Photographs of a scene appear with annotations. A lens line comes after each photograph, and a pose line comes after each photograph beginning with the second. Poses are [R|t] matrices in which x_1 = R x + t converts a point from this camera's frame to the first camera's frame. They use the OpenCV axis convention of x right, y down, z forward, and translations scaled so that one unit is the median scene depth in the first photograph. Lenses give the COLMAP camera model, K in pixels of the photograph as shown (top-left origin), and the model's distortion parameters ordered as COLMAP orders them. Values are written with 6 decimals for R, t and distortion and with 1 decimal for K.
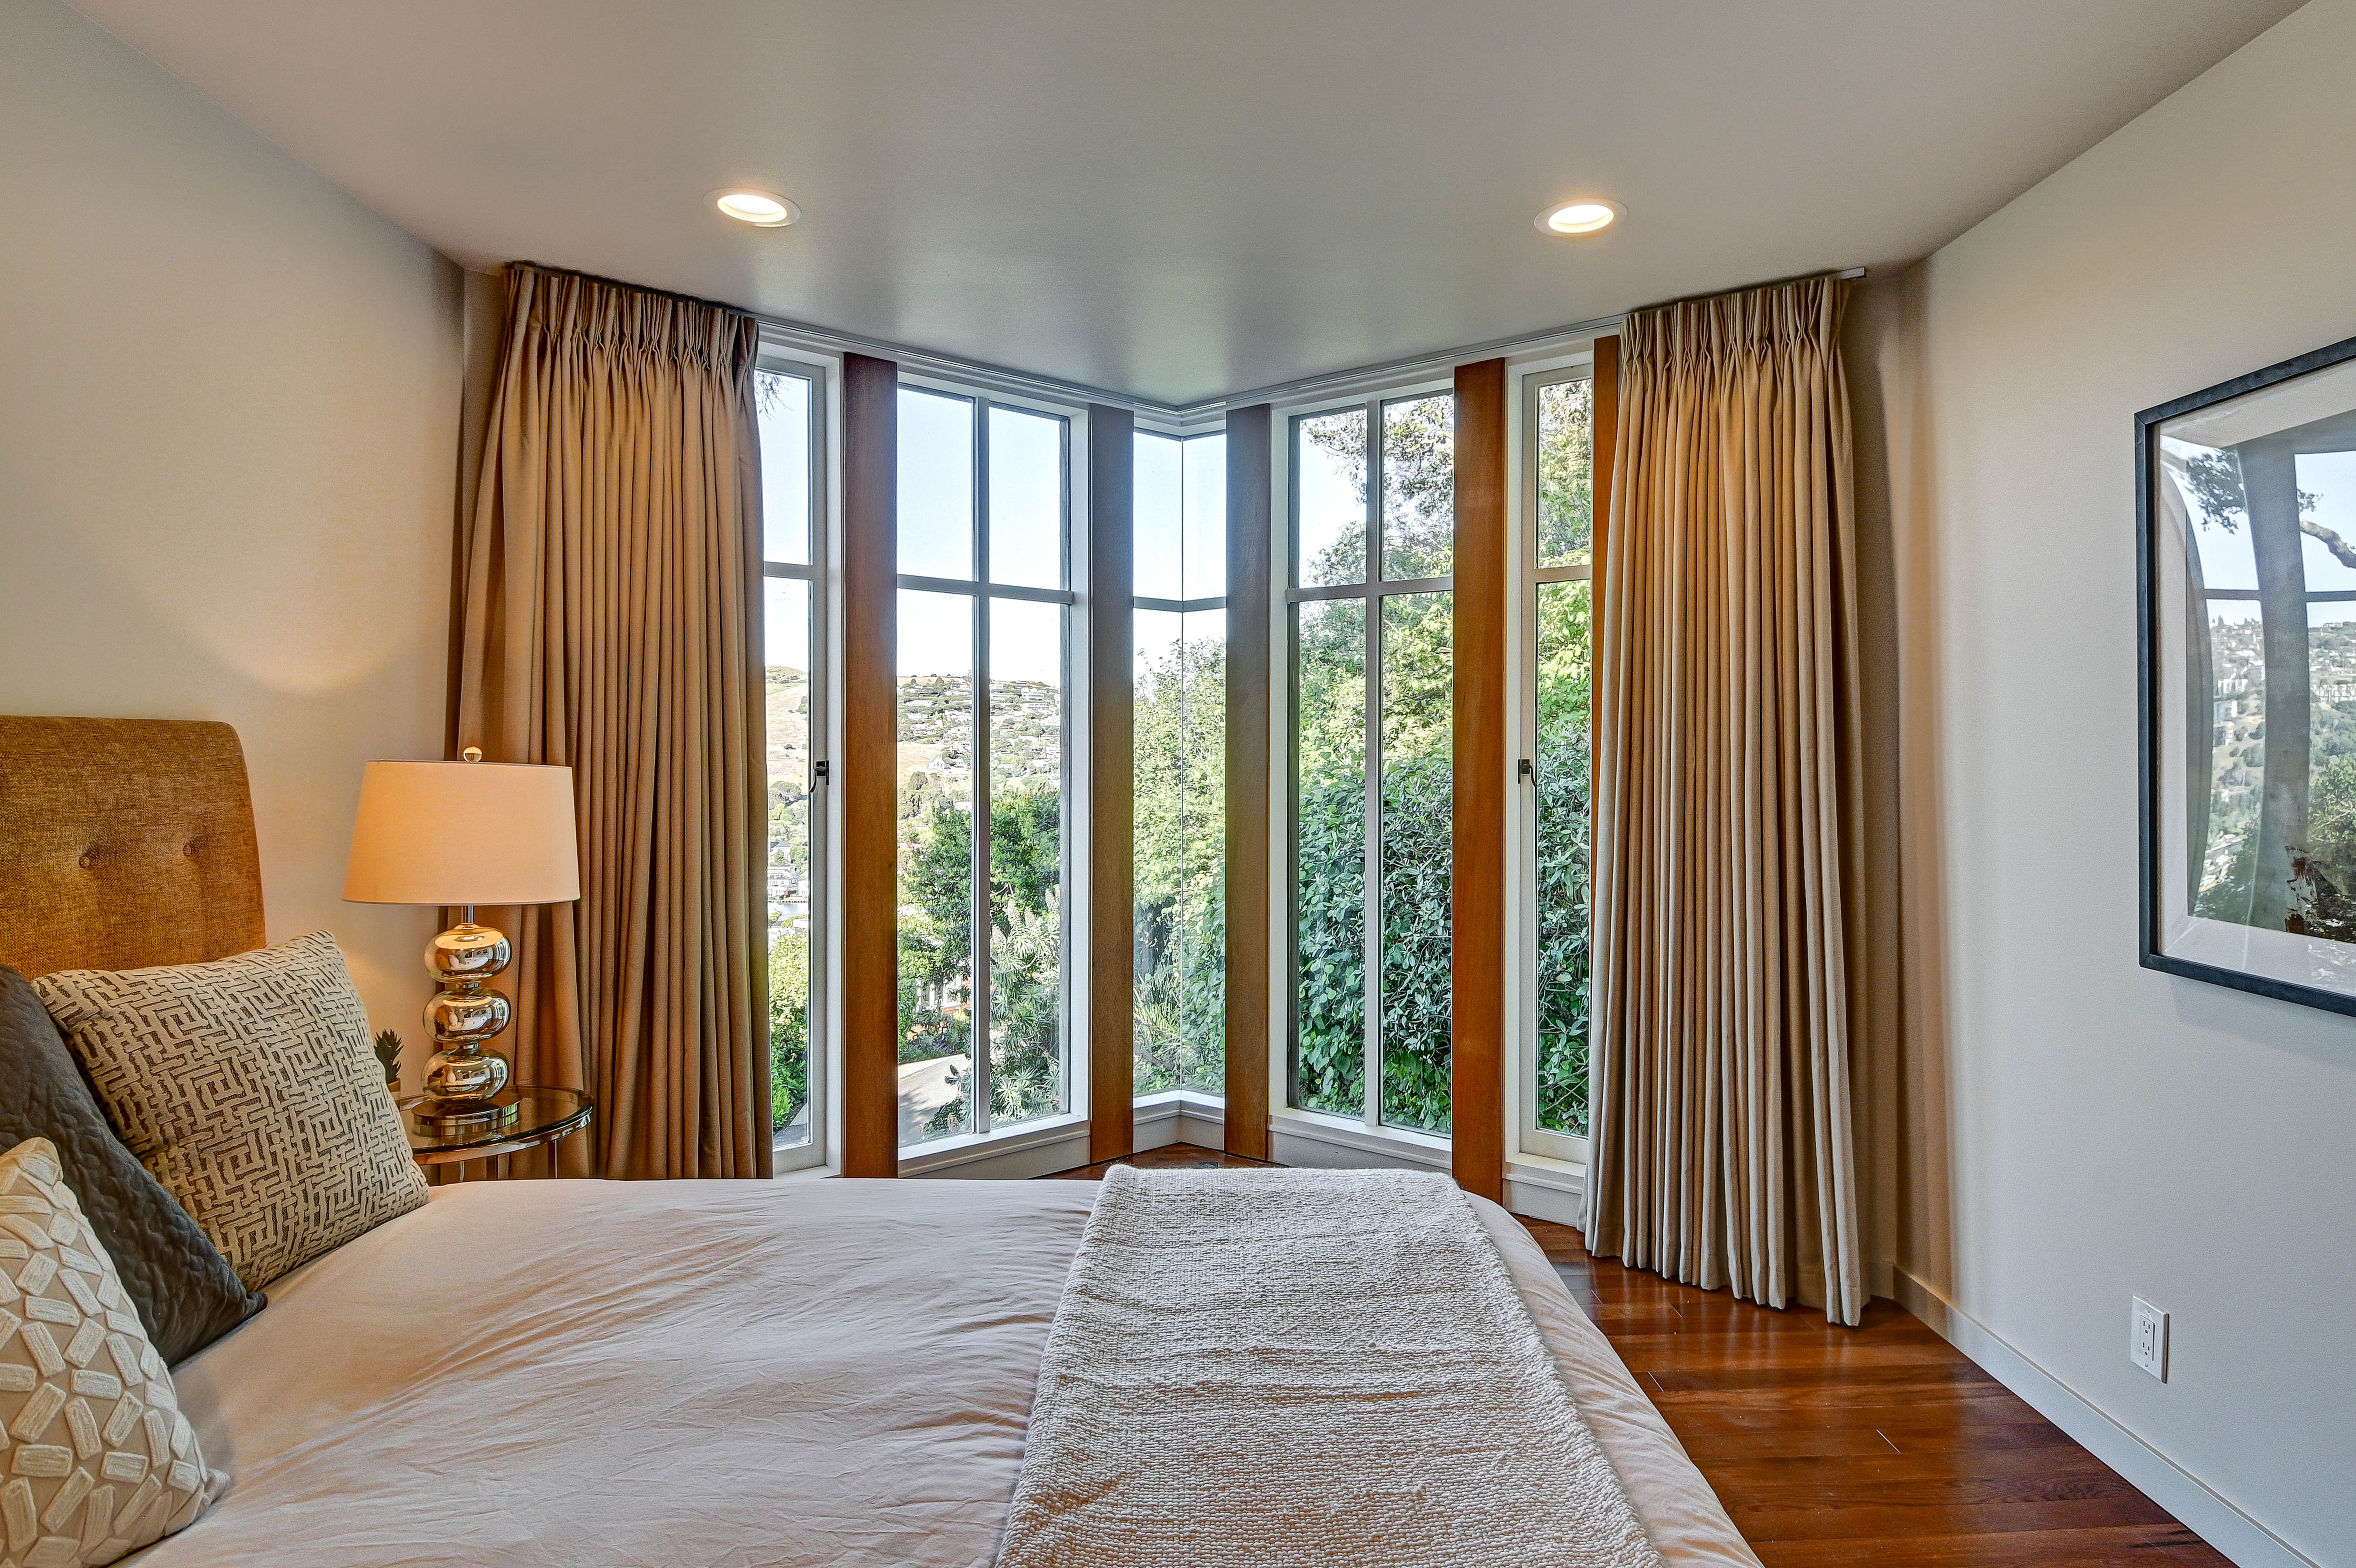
lens RADIAL K [[1262.5, 0, 1187.4], [0, 1262.5, 773.0], [0, 0, 1]] dist [-0.023907, -0.012642]
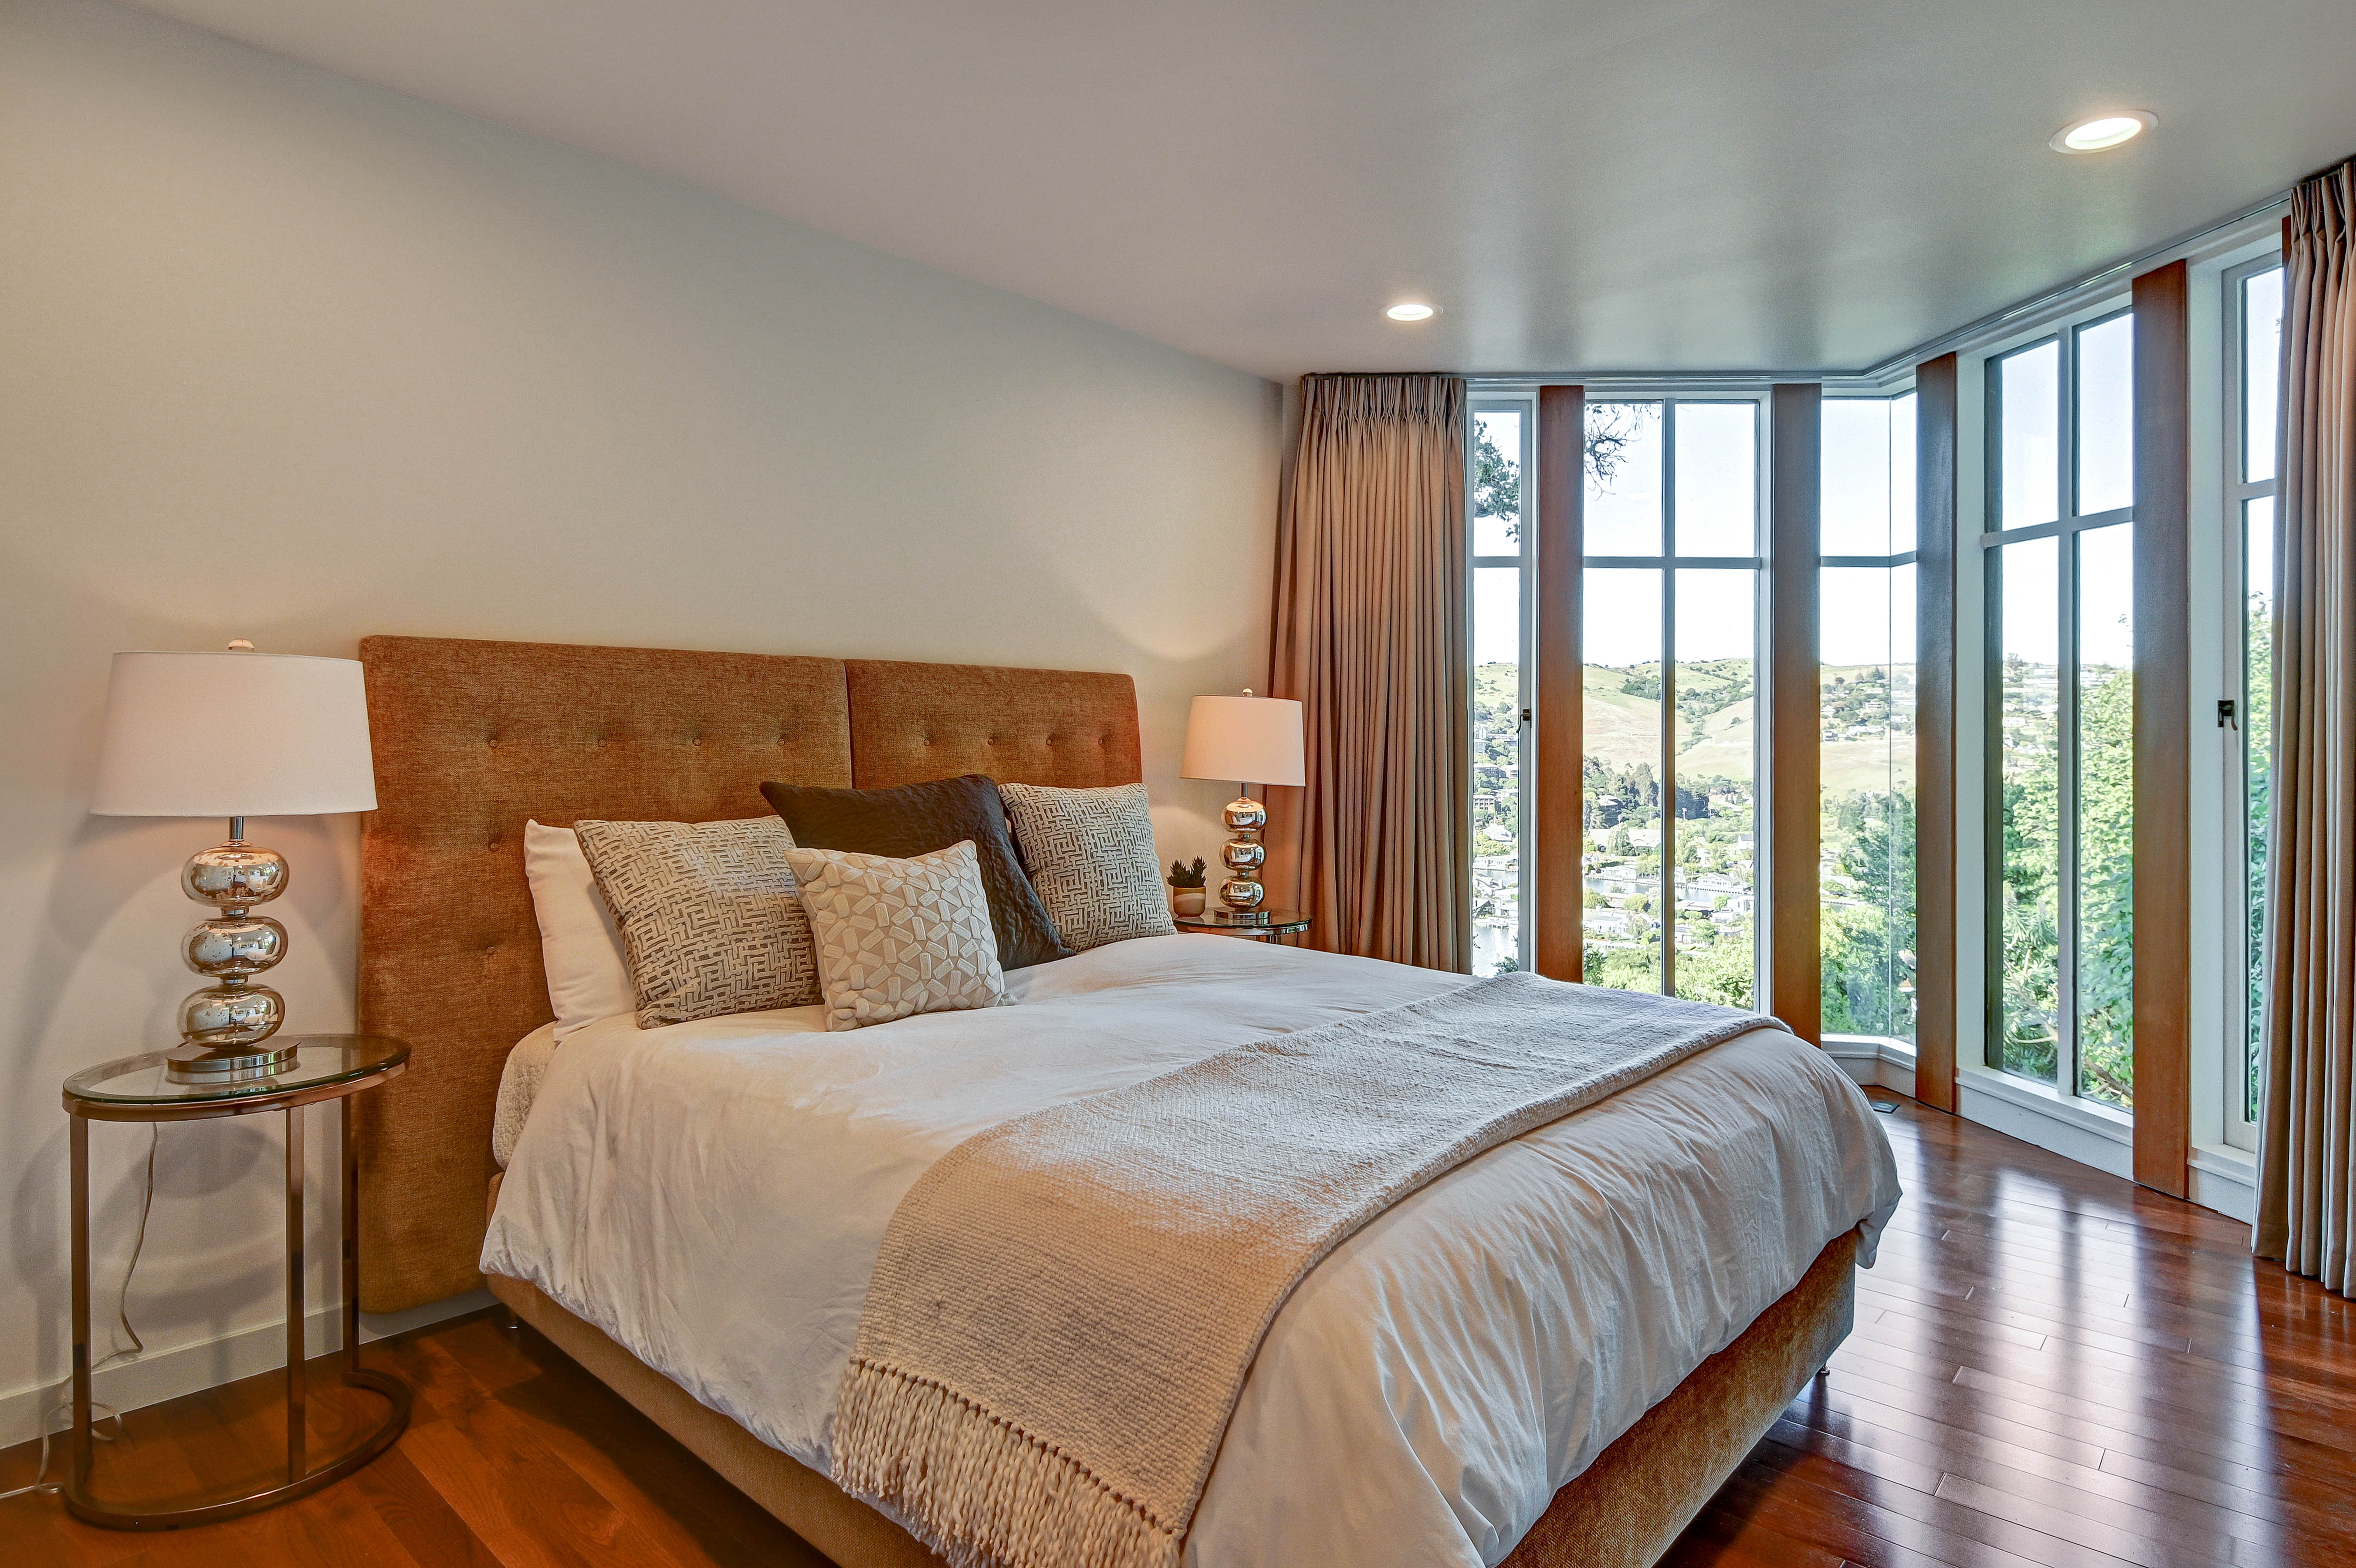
lens RADIAL K [[1262.5, 0, 1192.8], [0, 1262.5, 774.8], [0, 0, 1]] dist [-0.023907, -0.012642]
pose [[0.694341, 0.027484, -0.719121, 0.409590], [-0.026984, 0.999562, 0.012149, 0.053975], [0.719140, 0.010969, 0.694778, -0.136030]]
